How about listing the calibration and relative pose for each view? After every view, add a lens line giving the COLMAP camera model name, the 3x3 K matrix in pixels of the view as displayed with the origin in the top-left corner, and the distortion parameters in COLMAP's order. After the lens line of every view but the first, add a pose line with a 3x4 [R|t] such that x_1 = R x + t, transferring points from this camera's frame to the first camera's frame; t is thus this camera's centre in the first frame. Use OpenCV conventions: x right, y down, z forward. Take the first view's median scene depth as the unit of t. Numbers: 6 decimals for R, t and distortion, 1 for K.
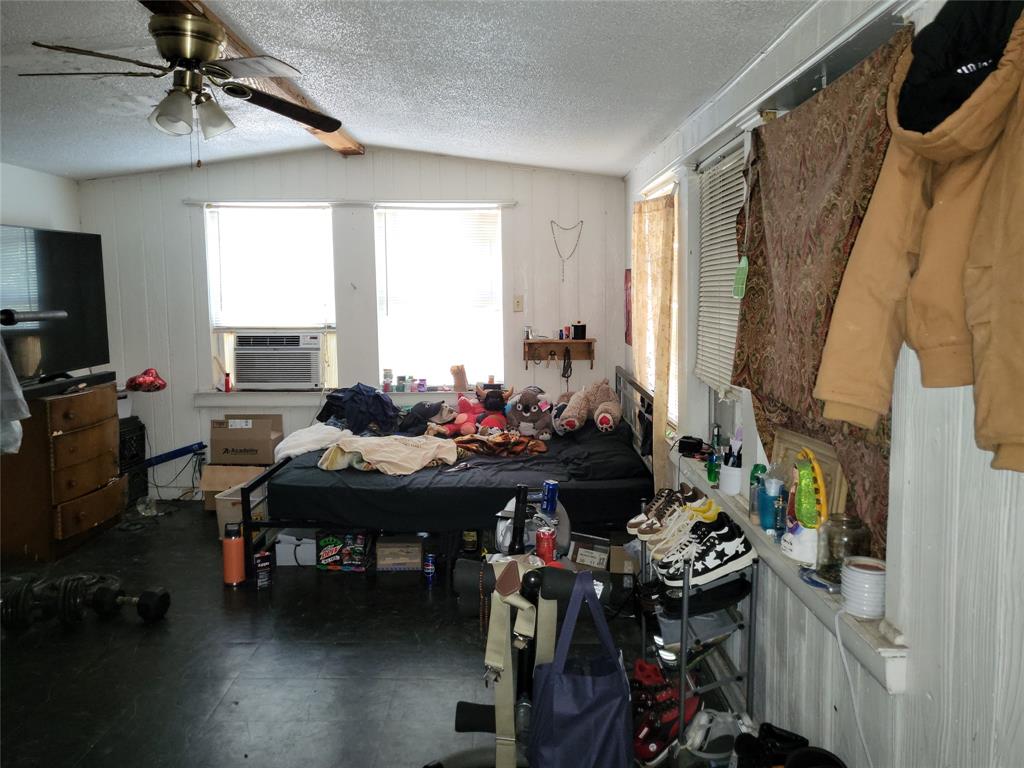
lens RADIAL K [[796.5, 0, 507.5], [0, 796.5, 382.2], [0, 0, 1]] dist [-0.015488, 0.061908]
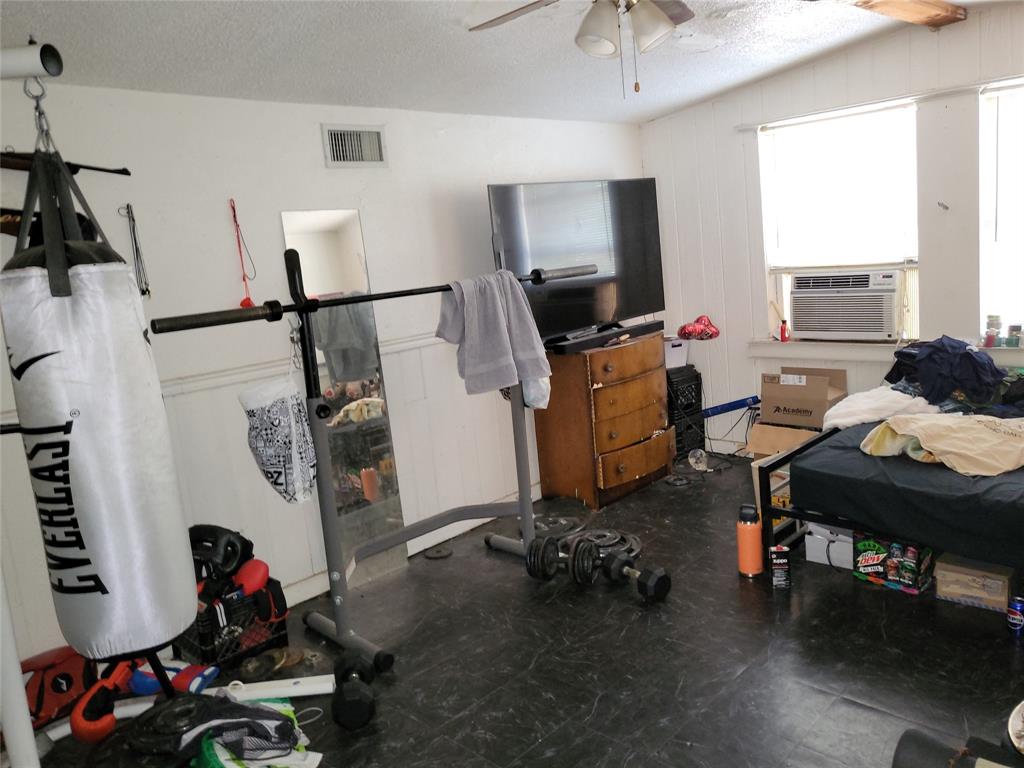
lens RADIAL K [[796.5, 0, 513.0], [0, 796.5, 375.7], [0, 0, 1]] dist [-0.015488, 0.061908]
pose [[0.719479, 0.053240, -0.692471, 0.048506], [0.009508, 0.996209, 0.086471, -0.032369], [0.694449, -0.068798, 0.716245, 0.179888]]
